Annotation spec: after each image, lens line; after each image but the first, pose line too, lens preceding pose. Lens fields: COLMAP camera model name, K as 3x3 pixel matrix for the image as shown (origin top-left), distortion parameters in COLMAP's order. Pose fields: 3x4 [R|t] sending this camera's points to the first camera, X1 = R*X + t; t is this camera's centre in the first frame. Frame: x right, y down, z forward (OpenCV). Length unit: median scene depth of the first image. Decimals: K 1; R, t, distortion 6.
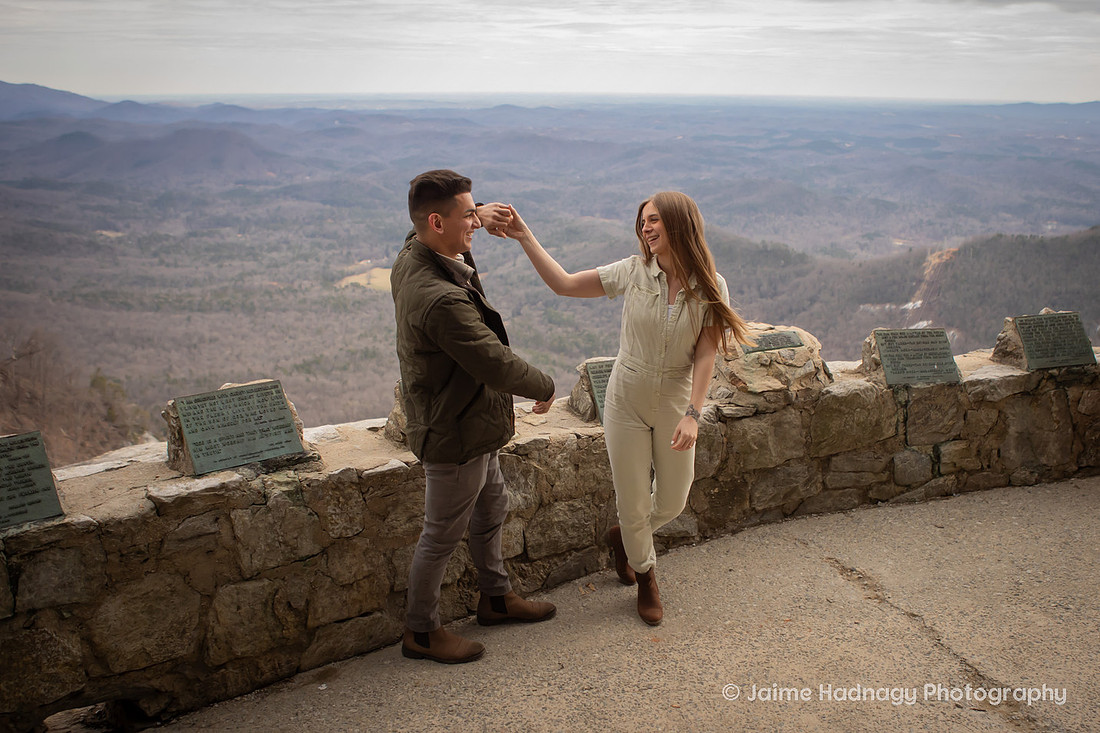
lens RADIAL K [[1004.5, 0, 536.7], [0, 1004.5, 311.7], [0, 0, 1]] dist [-0.076384, 0.000000]
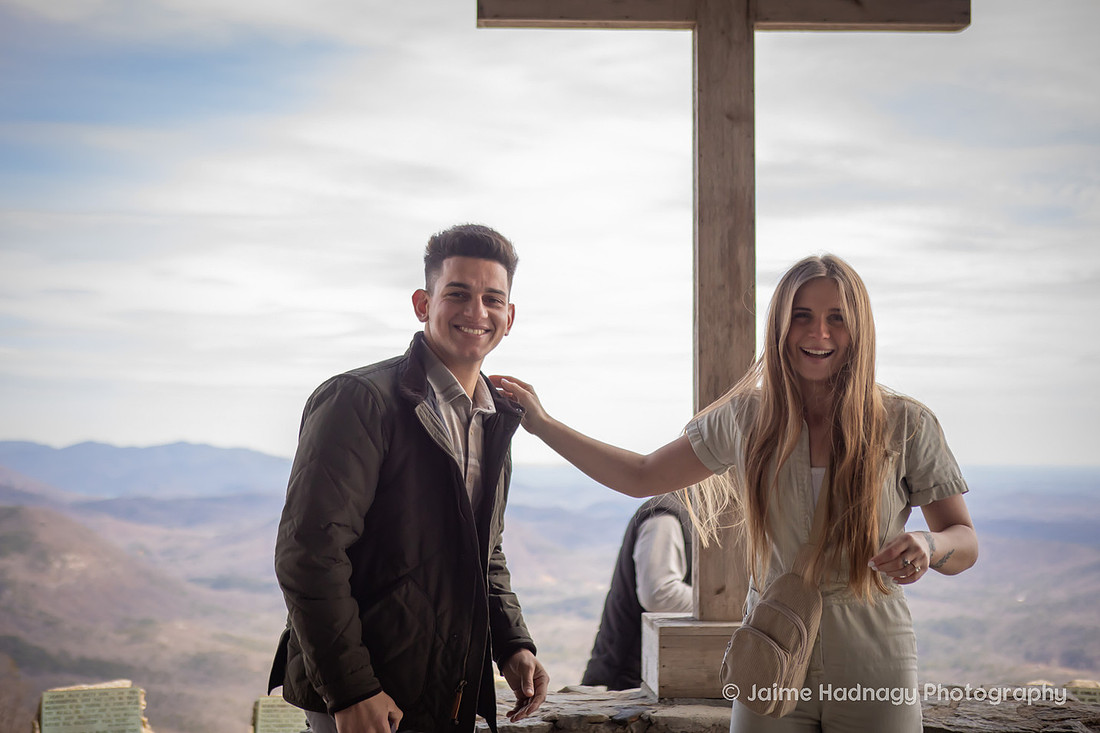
lens RADIAL K [[1599.6, 0, 545.5], [0, 1599.6, 355.5], [0, 0, 1]] dist [0.061771, 0.000000]
pose [[0.946777, -0.022287, -0.321117, 0.091205], [-0.069985, 0.959483, -0.272936, 0.015632], [0.314189, 0.280883, 0.906857, -0.045427]]
